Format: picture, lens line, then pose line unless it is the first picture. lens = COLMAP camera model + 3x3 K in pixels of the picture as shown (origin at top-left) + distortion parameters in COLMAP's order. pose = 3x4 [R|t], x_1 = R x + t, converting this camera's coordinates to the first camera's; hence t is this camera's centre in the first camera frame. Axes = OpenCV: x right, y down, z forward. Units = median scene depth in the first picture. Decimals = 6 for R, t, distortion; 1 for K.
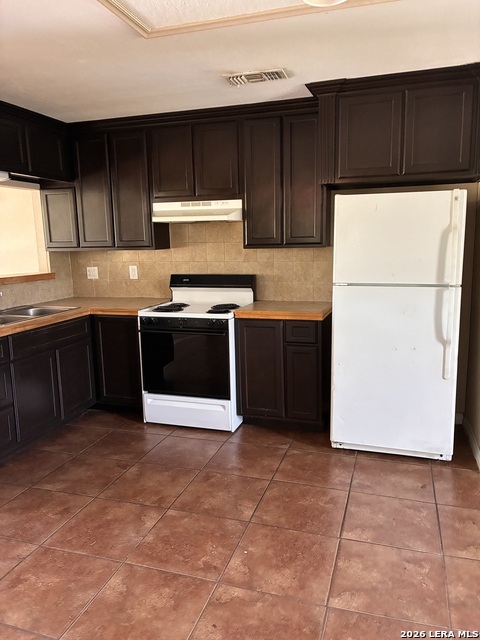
lens RADIAL K [[488.8, 0, 241.5], [0, 488.8, 318.6], [0, 0, 1]] dist [0.035081, -0.018163]
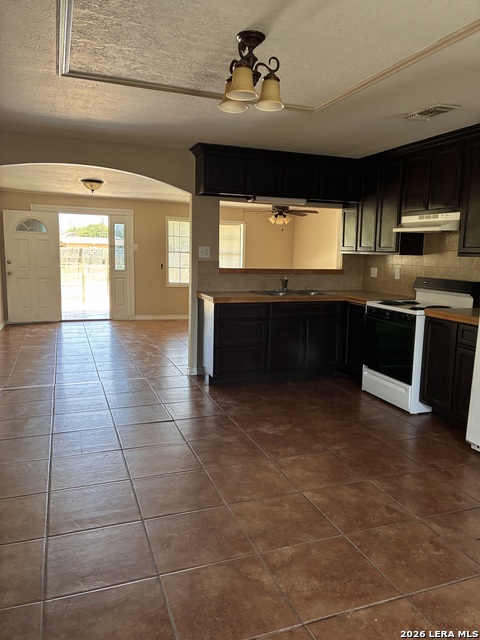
lens RADIAL K [[488.8, 0, 238.0], [0, 488.8, 319.9], [0, 0, 1]] dist [0.035081, -0.018163]
pose [[0.611302, 0.146954, -0.777633, 0.580152], [-0.159975, 0.985269, 0.060435, 0.008959], [0.775059, 0.087458, 0.625807, -0.057269]]
